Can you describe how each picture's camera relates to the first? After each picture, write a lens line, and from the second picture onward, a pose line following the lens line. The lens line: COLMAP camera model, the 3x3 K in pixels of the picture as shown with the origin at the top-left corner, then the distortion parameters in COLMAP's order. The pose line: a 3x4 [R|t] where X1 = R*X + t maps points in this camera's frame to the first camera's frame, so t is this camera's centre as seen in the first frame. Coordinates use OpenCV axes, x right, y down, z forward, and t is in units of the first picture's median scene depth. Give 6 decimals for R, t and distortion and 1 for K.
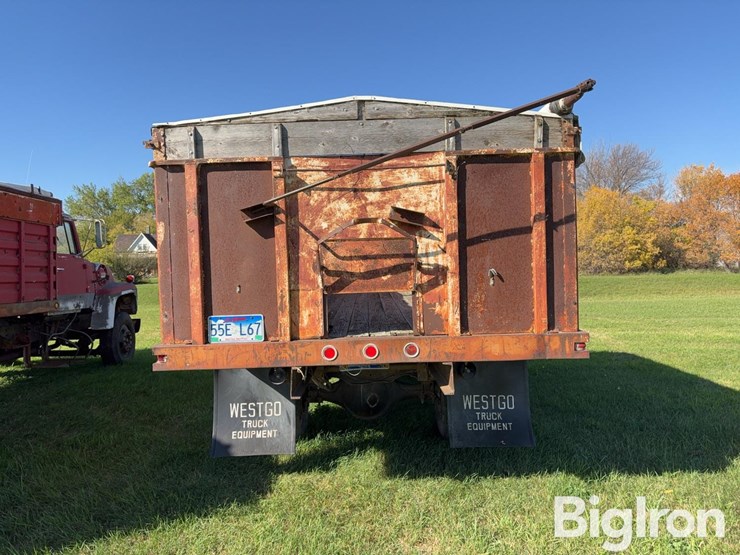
lens RADIAL K [[559.1, 0, 369.2], [0, 559.1, 281.9], [0, 0, 1]] dist [0.058500, -0.066439]
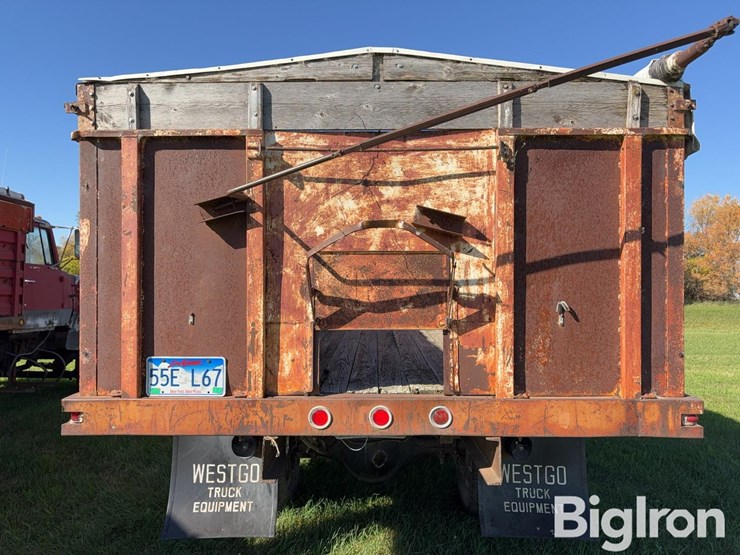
lens RADIAL K [[559.1, 0, 369.2], [0, 559.1, 281.9], [0, 0, 1]] dist [0.058500, -0.066439]
pose [[0.999375, 0.031360, -0.016285, -0.005149], [-0.031945, 0.998804, -0.037004, -0.014002], [0.015105, 0.037501, 0.999182, 0.309443]]
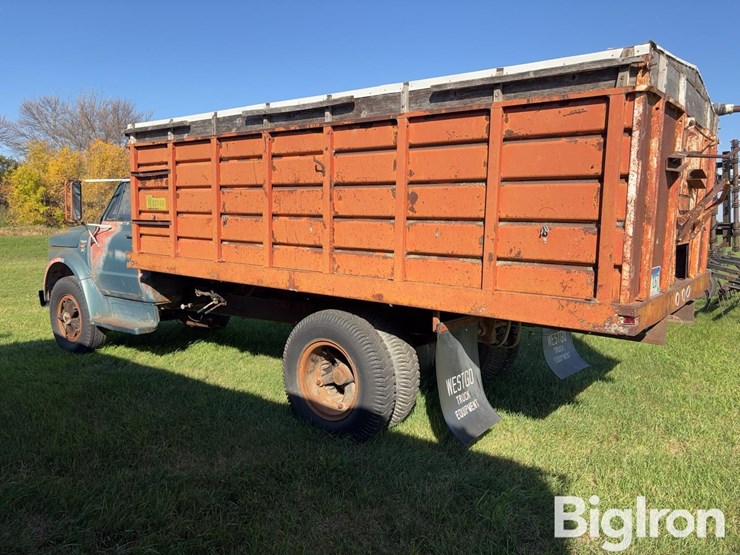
lens RADIAL K [[560.9, 0, 370.0], [0, 560.9, 277.5], [0, 0, 1]] dist [0.058637, -0.077243]
pose [[0.624232, -0.048182, 0.779752, -1.300388], [-0.002205, 0.997984, 0.063431, 0.016516], [-0.781236, -0.041315, 0.622867, 0.780185]]
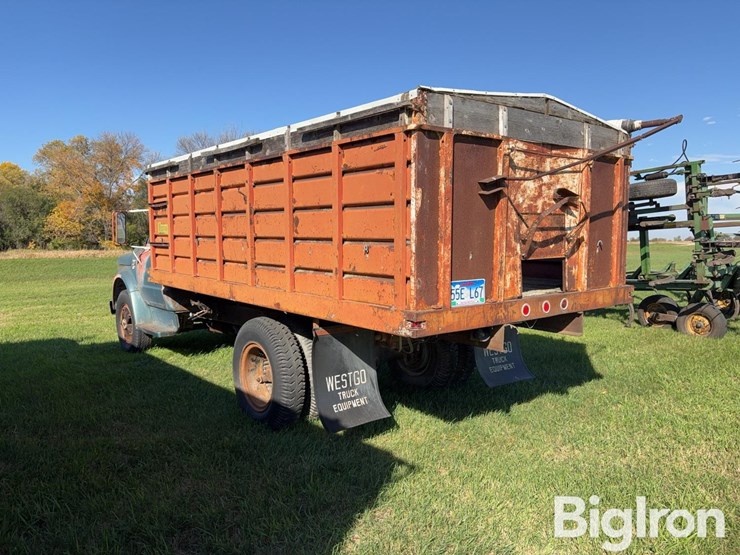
lens RADIAL K [[559.1, 0, 369.2], [0, 559.1, 281.9], [0, 0, 1]] dist [0.058500, -0.066439]
pose [[0.787300, -0.029073, 0.615884, -1.052178], [0.005947, 0.999199, 0.039566, 0.019752], [-0.616541, -0.027488, 0.786843, 0.272920]]
